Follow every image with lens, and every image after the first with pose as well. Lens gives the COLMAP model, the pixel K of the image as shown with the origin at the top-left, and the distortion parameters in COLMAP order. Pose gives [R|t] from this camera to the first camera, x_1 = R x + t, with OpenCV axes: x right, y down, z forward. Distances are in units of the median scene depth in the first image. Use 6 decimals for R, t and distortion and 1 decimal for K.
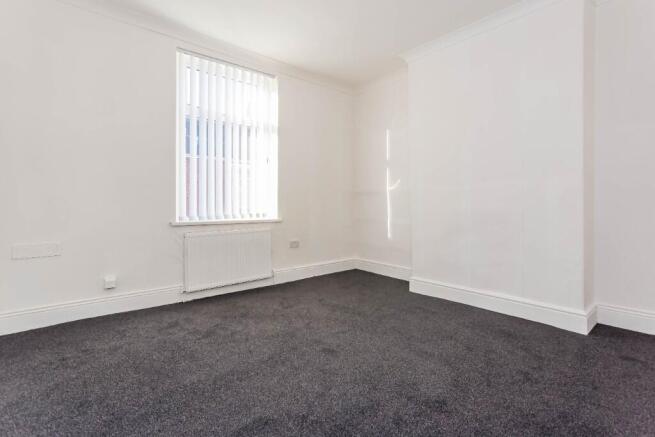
lens RADIAL K [[320.3, 0, 329.1], [0, 320.3, 203.6], [0, 0, 1]] dist [0.009849, -0.000004]
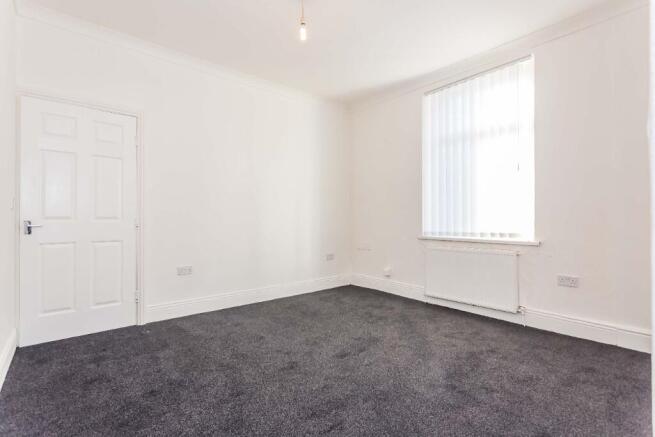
lens RADIAL K [[320.3, 0, 328.7], [0, 320.3, 220.5], [0, 0, 1]] dist [0.009849, -0.000004]
pose [[-0.024703, 0.004705, -0.999684, 0.727854], [0.003178, 0.999984, 0.004628, -0.008134], [0.999690, -0.003063, -0.024718, 0.636734]]
